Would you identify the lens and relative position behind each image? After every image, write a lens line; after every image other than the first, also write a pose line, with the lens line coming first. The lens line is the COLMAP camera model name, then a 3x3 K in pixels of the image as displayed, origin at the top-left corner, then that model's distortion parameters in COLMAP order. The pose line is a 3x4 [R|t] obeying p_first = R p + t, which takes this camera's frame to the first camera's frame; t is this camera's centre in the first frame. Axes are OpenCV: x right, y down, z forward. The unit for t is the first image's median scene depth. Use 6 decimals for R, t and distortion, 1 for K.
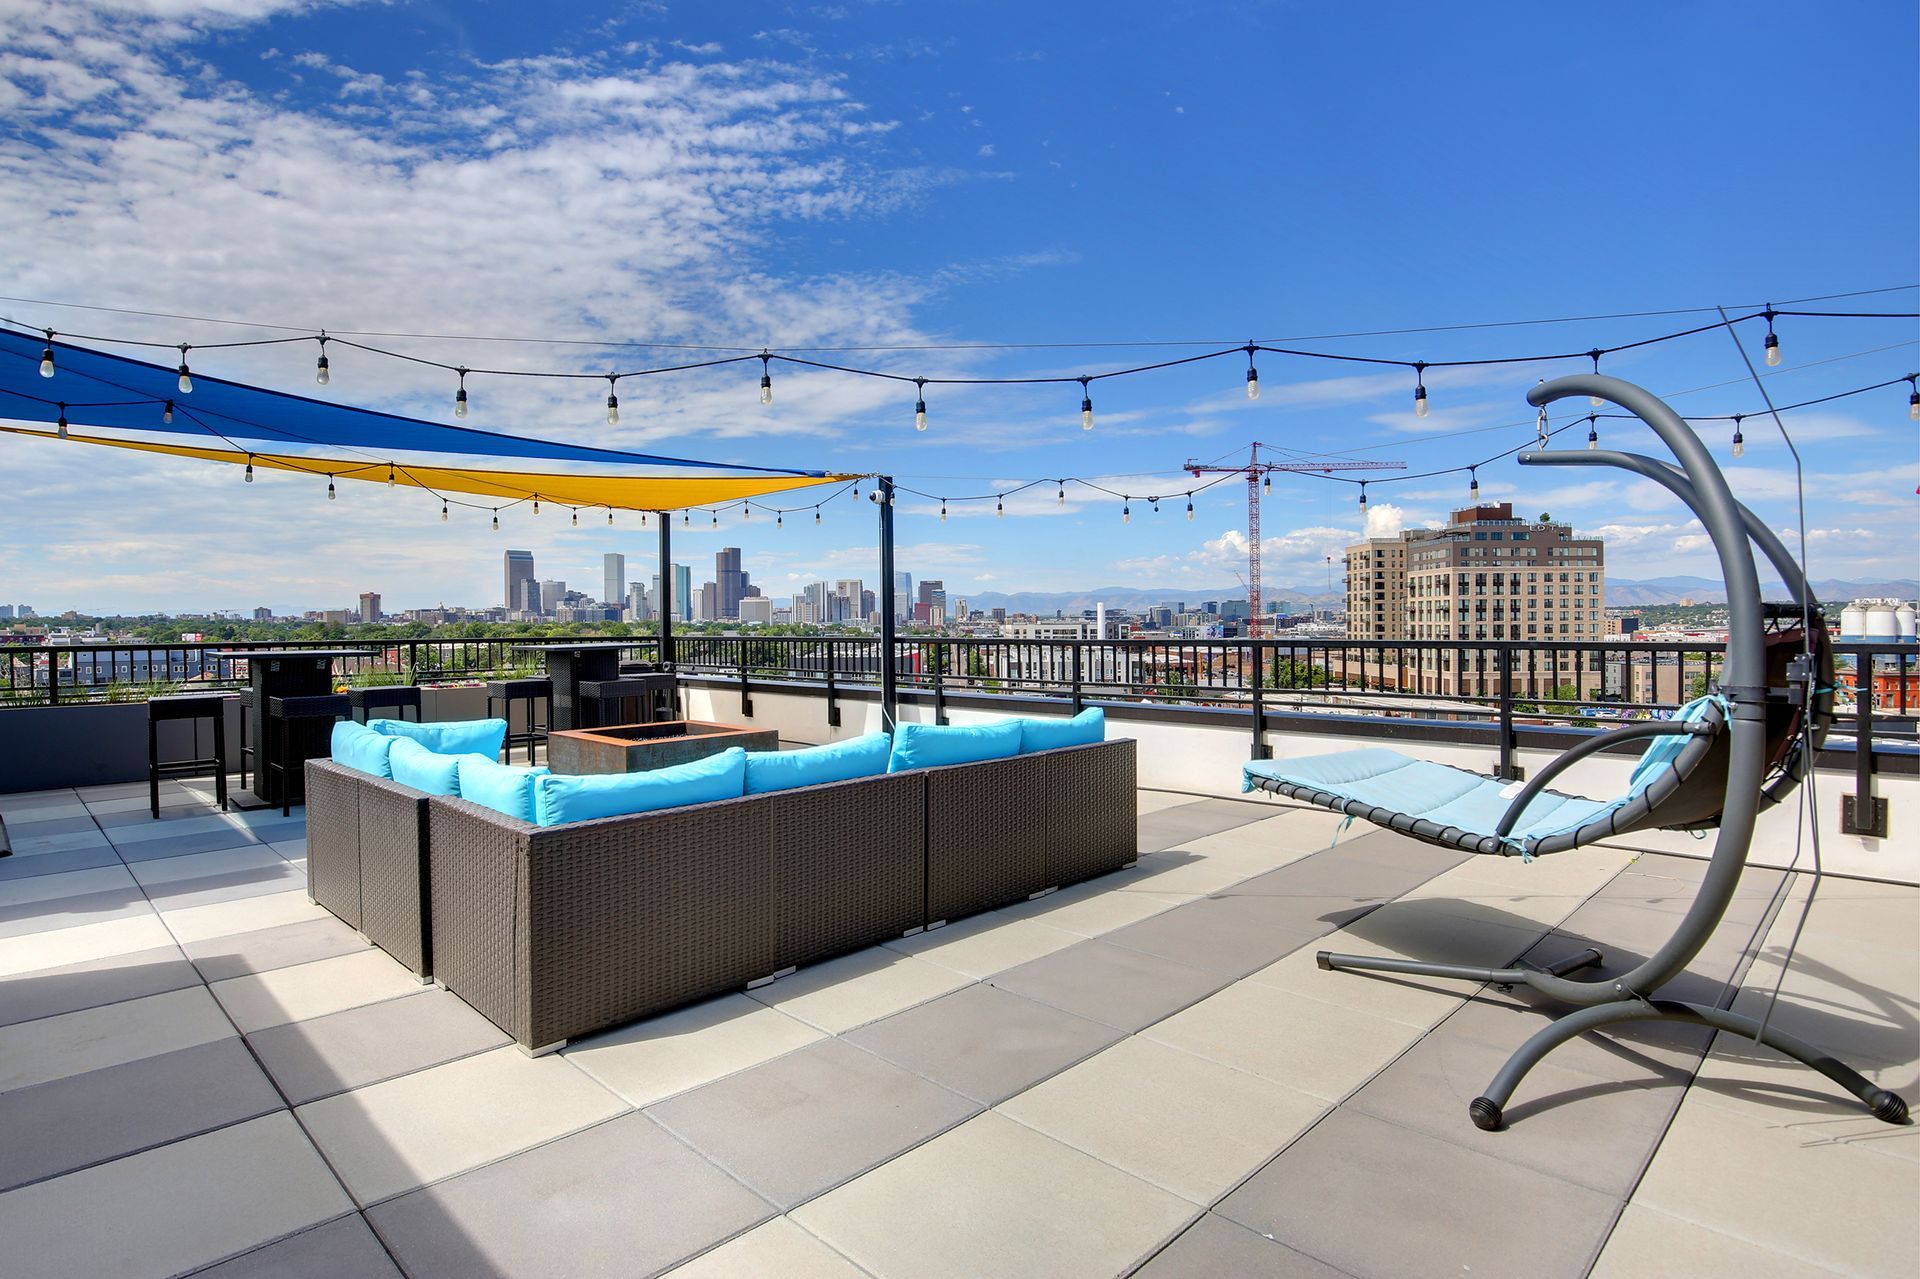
lens RADIAL K [[999.9, 0, 952.1], [0, 999.9, 625.2], [0, 0, 1]] dist [-0.000540, -0.001193]
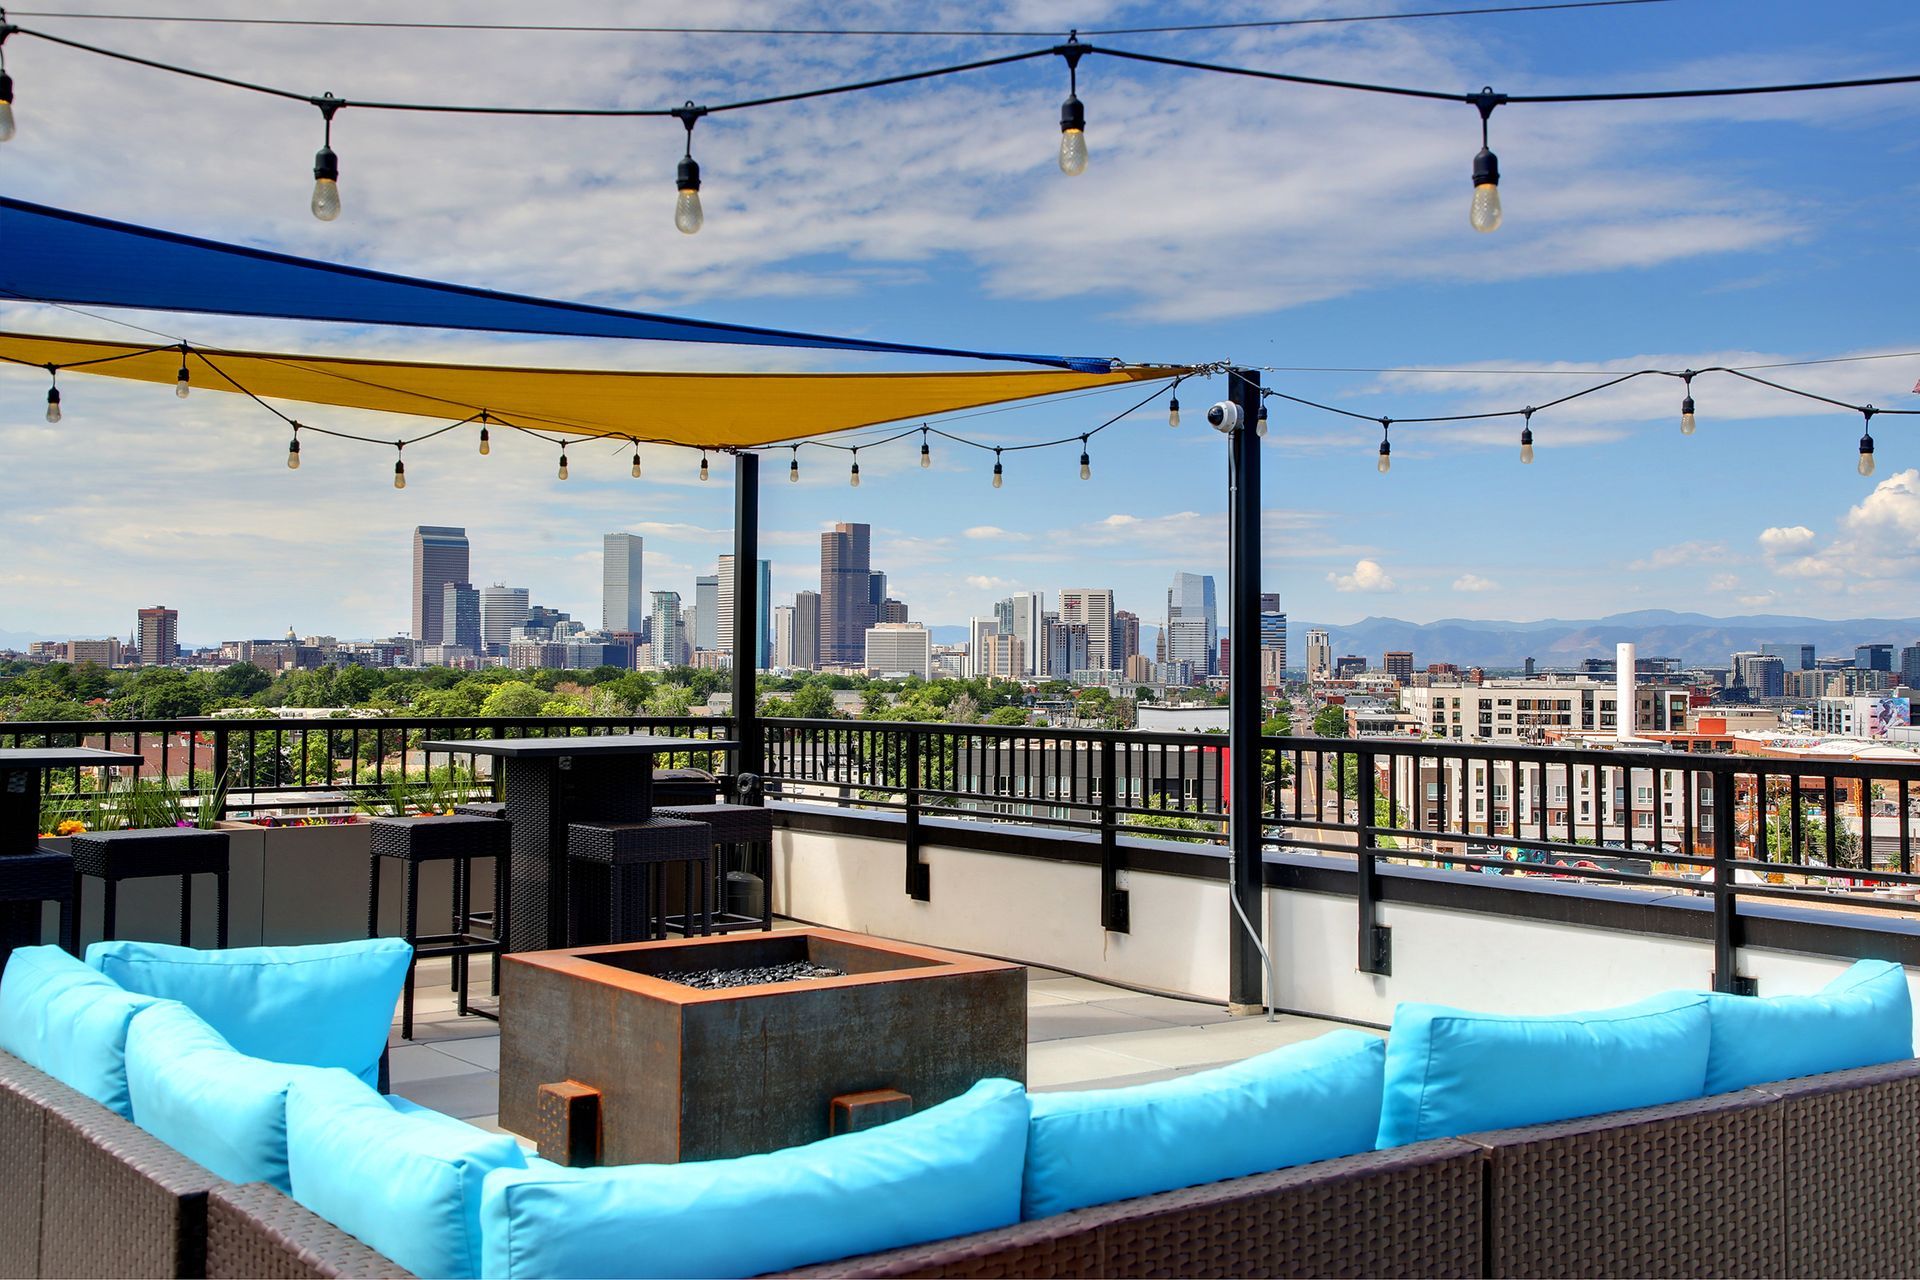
lens RADIAL K [[2054.1, 0, 1004.3], [0, 2054.1, 602.0], [0, 0, 1]] dist [0.099674, 0.000000]
pose [[0.989877, 0.009567, -0.141607, -0.044772], [-0.015184, 0.999138, -0.038642, -0.010735], [0.141116, 0.040401, 0.989168, 0.097228]]
